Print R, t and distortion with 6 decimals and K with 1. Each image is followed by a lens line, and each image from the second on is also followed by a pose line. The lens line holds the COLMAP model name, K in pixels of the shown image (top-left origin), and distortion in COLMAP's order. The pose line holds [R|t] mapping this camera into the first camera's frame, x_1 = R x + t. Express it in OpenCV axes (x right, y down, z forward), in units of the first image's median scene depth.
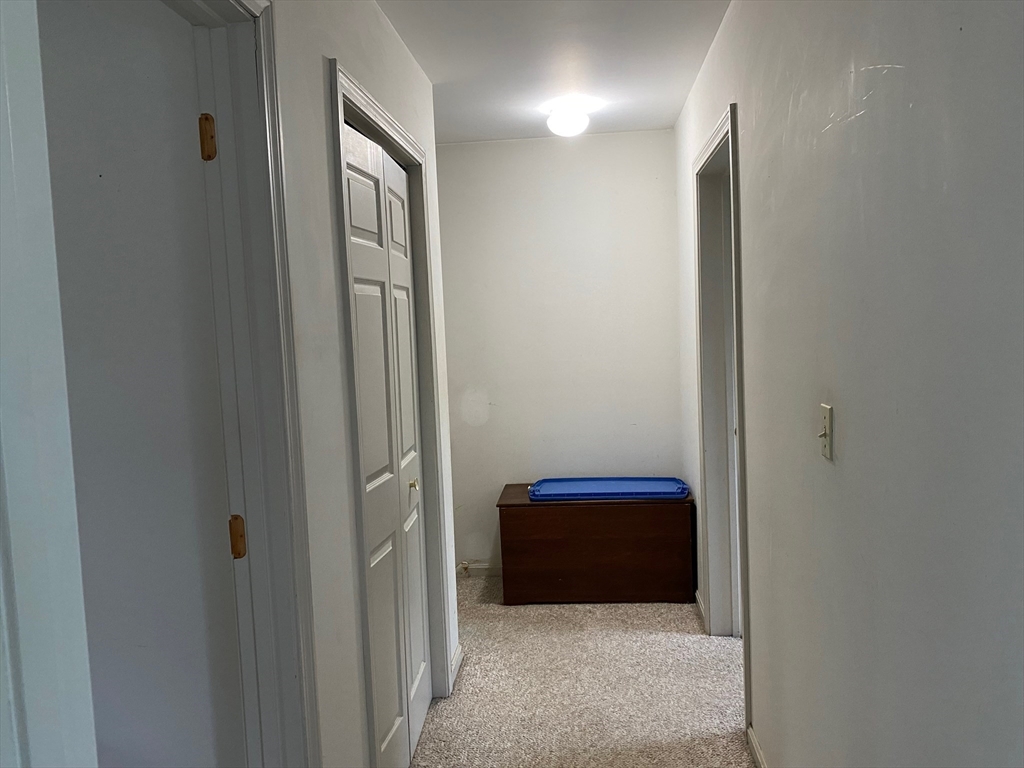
lens RADIAL K [[784.7, 0, 512.6], [0, 784.7, 383.9], [0, 0, 1]] dist [0.034399, -0.020025]
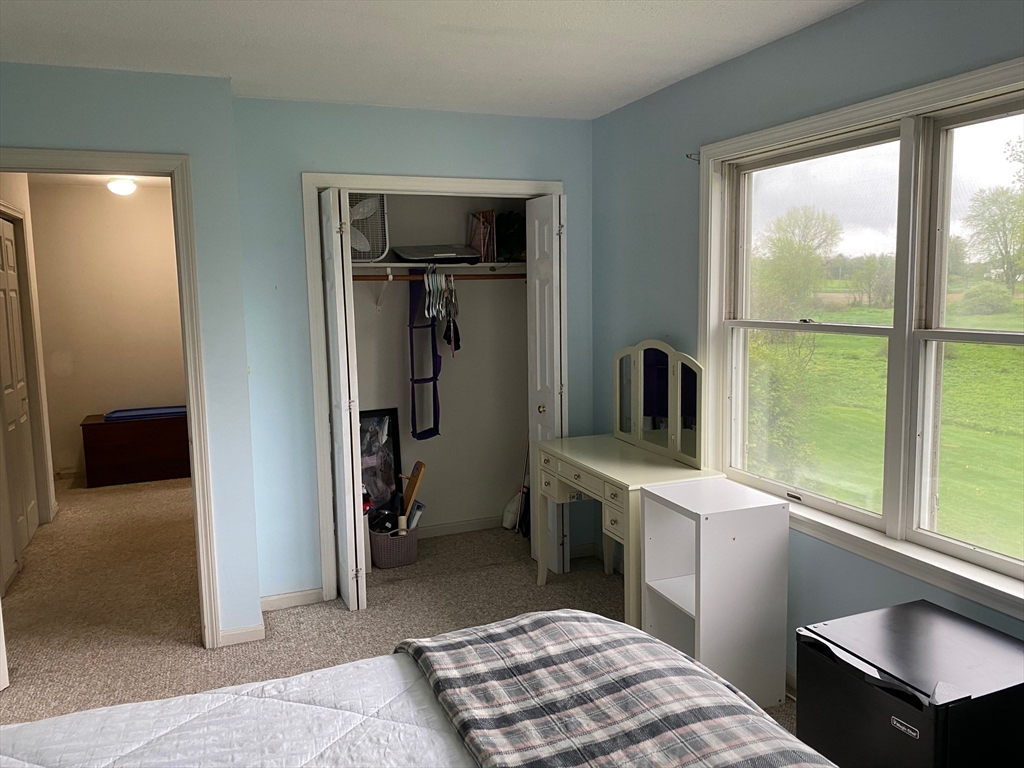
lens RADIAL K [[784.7, 0, 512.4], [0, 784.7, 379.5], [0, 0, 1]] dist [0.034399, -0.020025]
pose [[0.890583, -0.027449, 0.453993, 0.043645], [0.017111, 0.999493, 0.026864, 0.049212], [-0.454500, -0.016157, 0.890600, -1.048819]]
